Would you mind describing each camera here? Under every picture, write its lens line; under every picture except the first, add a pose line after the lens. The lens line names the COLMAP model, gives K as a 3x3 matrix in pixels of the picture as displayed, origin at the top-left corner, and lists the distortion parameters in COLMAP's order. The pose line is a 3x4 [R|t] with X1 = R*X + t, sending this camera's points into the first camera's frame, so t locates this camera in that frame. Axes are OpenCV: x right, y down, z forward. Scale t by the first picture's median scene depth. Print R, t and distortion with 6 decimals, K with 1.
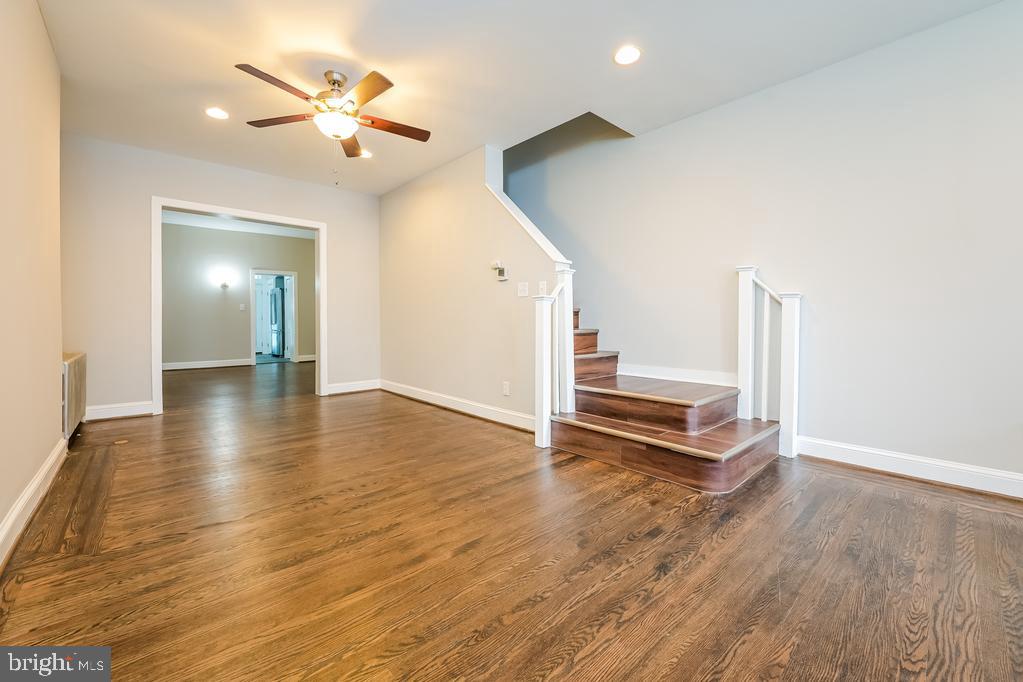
lens RADIAL K [[420.2, 0, 514.8], [0, 420.2, 329.9], [0, 0, 1]] dist [-0.013415, -0.000118]
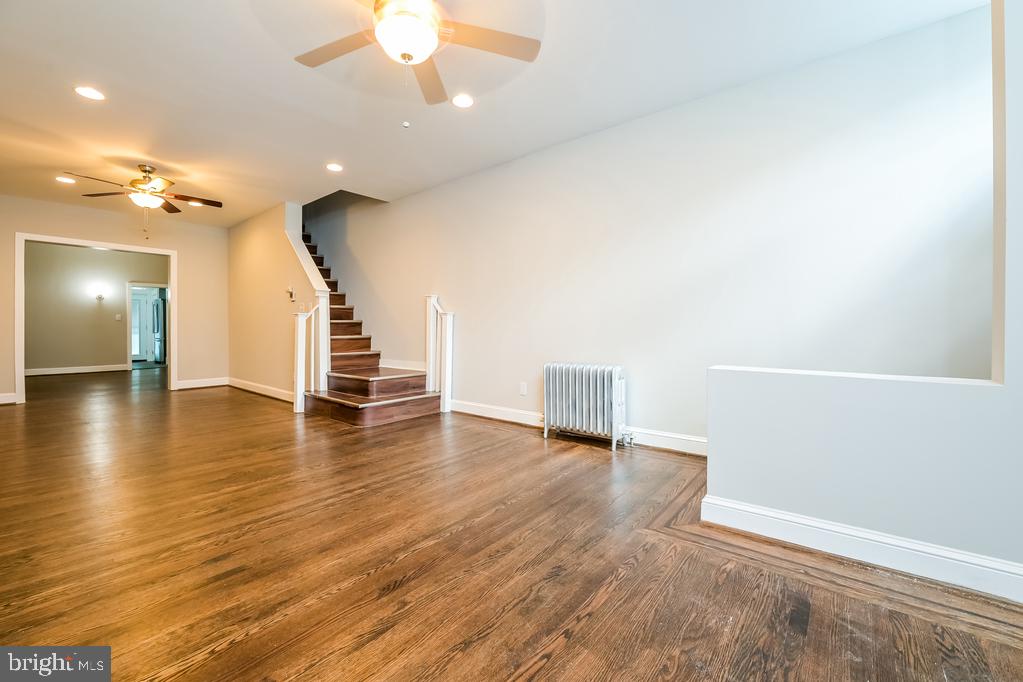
lens RADIAL K [[420.2, 0, 505.1], [0, 420.2, 336.3], [0, 0, 1]] dist [-0.013415, -0.000118]
pose [[0.991491, -0.005923, 0.130037, 0.463324], [0.006188, 0.999980, -0.001636, 0.006647], [-0.130025, 0.002427, 0.991508, -0.459971]]
